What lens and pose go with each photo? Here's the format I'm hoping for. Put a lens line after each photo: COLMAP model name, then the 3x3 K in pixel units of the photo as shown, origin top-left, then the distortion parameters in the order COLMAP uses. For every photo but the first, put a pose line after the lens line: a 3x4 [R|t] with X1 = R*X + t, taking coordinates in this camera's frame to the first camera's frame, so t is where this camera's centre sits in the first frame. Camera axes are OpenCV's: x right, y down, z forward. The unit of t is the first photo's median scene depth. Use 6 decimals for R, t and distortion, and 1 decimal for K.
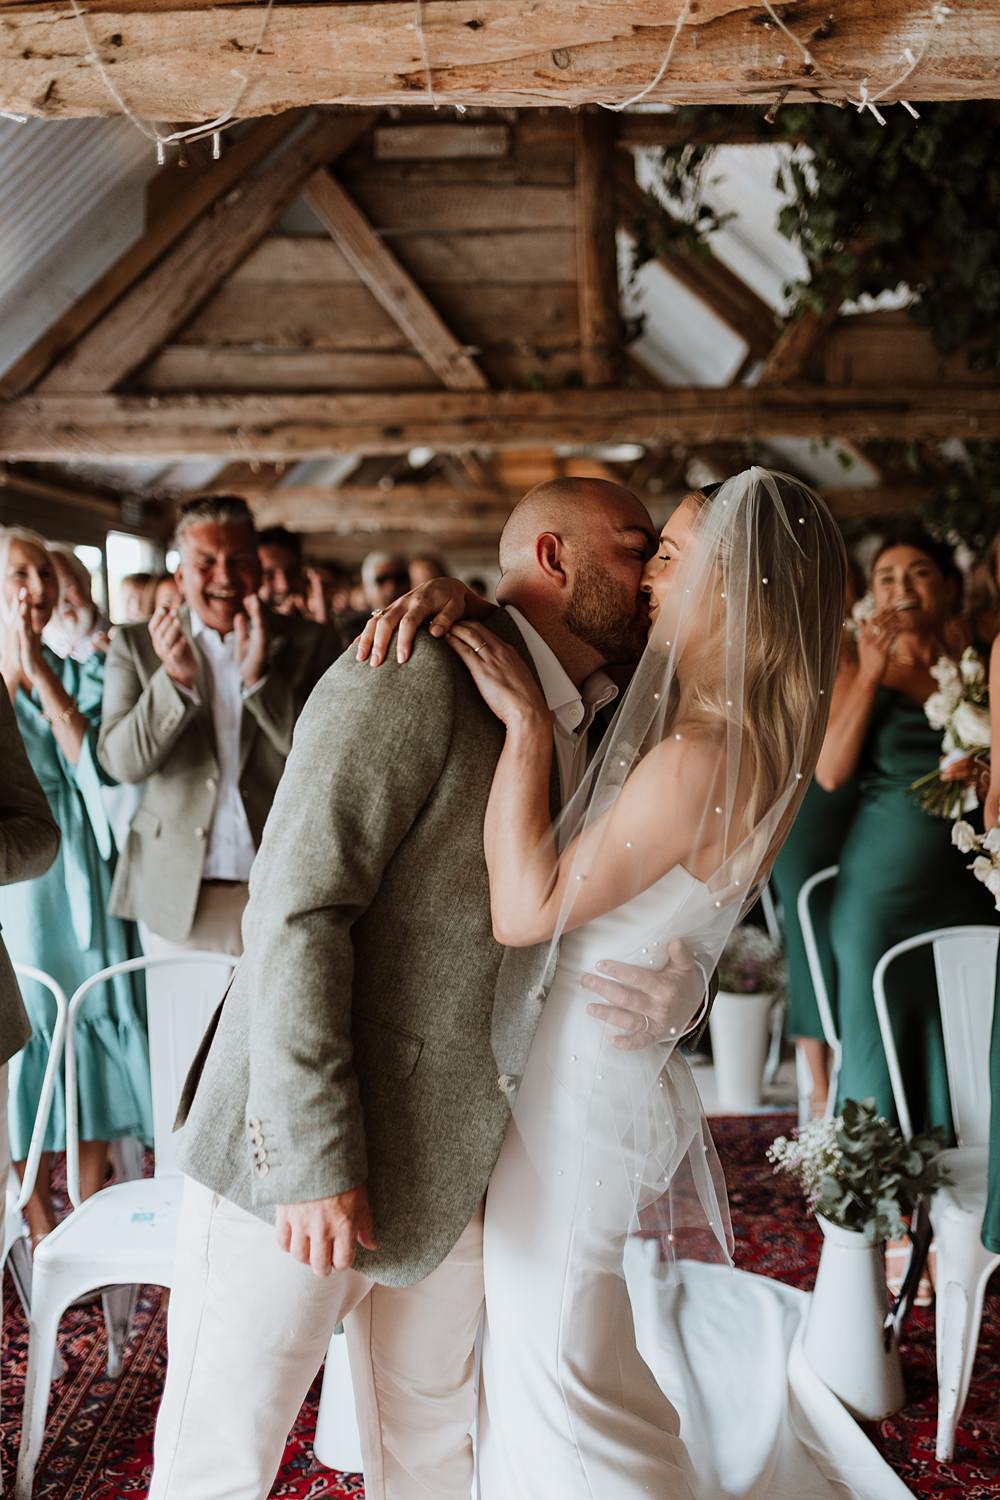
lens RADIAL K [[1414.3, 0, 489.6], [0, 1414.3, 745.9], [0, 0, 1]] dist [-0.011761, 0.007278]
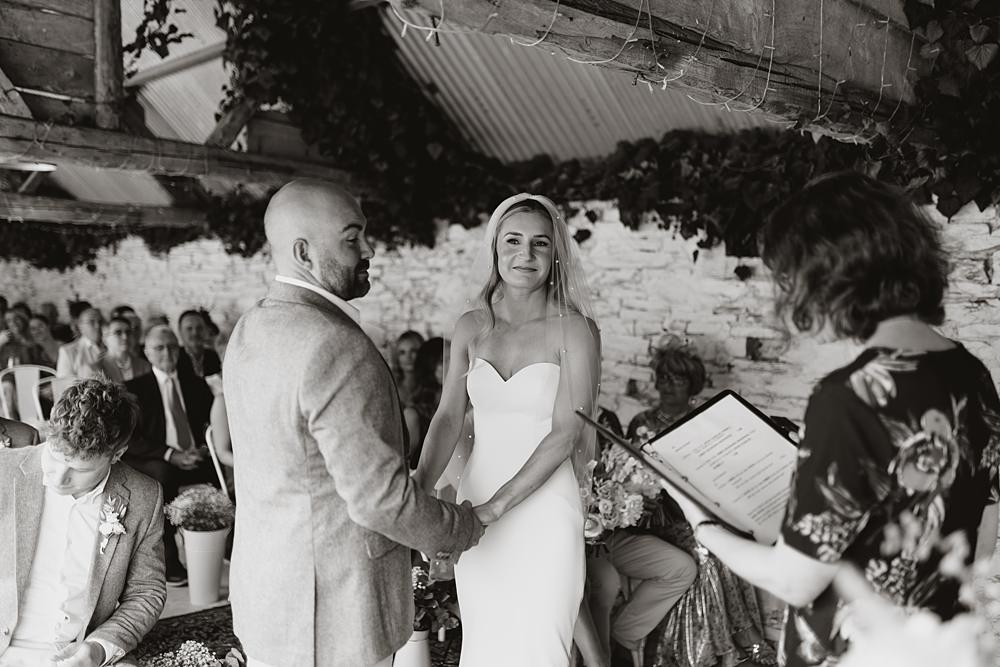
lens RADIAL K [[936.9, 0, 500.0], [0, 936.9, 333.5], [0, 0, 1]] dist [-0.025927, 0.040277]
pose [[0.724451, 0.016648, 0.689125, -0.305977], [0.016607, 0.998997, -0.041592, 0.006943], [-0.689126, 0.041576, 0.723448, 0.019573]]
